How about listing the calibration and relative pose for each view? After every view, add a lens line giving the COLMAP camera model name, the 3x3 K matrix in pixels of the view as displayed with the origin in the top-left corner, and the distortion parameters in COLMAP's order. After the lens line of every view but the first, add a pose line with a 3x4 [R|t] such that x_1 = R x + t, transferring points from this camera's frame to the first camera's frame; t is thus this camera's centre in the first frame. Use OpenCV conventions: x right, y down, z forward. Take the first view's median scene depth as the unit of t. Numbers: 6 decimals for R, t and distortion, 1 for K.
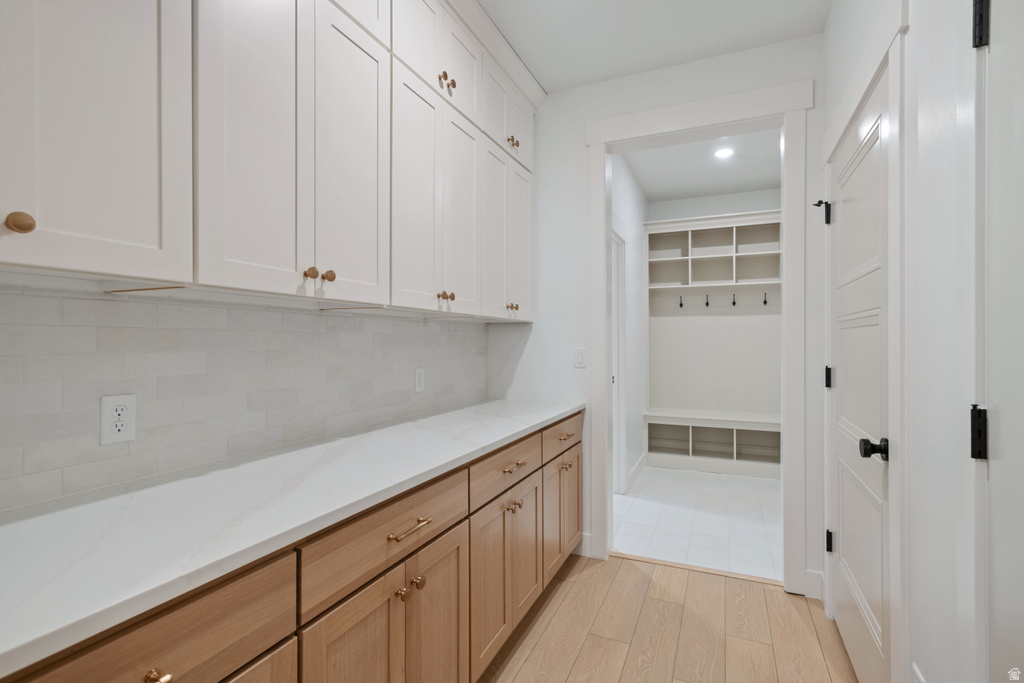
lens RADIAL K [[487.2, 0, 509.9], [0, 487.2, 346.5], [0, 0, 1]] dist [0.002775, 0.003884]
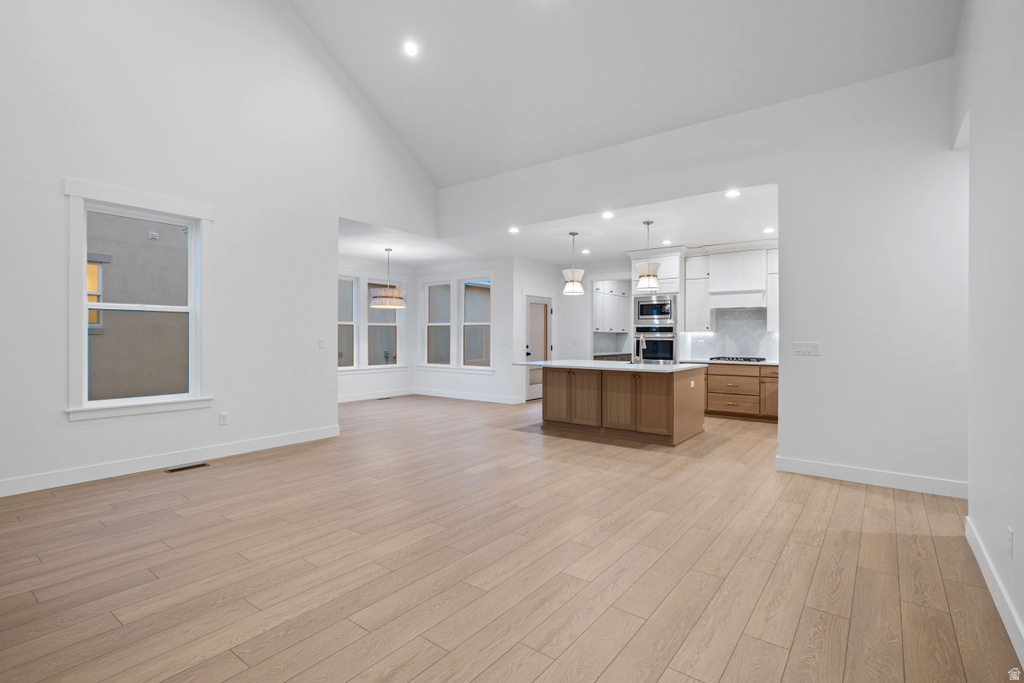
lens RADIAL K [[487.2, 0, 514.4], [0, 487.2, 340.8], [0, 0, 1]] dist [0.002775, 0.003884]
pose [[0.973378, 0.011732, -0.228903, 0.030945], [-0.011577, 0.999931, 0.002018, 0.012307], [0.228911, 0.000686, 0.973447, -1.964517]]
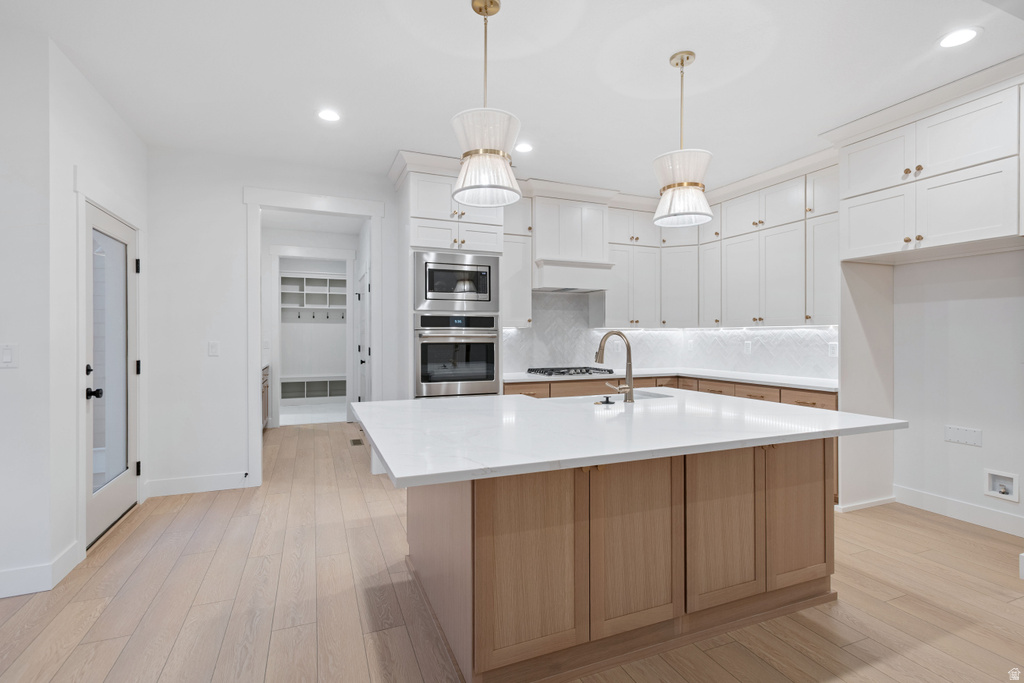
lens RADIAL K [[487.2, 0, 514.4], [0, 487.2, 338.4], [0, 0, 1]] dist [0.002775, 0.003884]
pose [[0.686620, 0.004019, 0.727005, -0.434139], [0.000171, 0.999984, -0.005689, 0.005442], [-0.727016, 0.004030, 0.686609, -0.860230]]
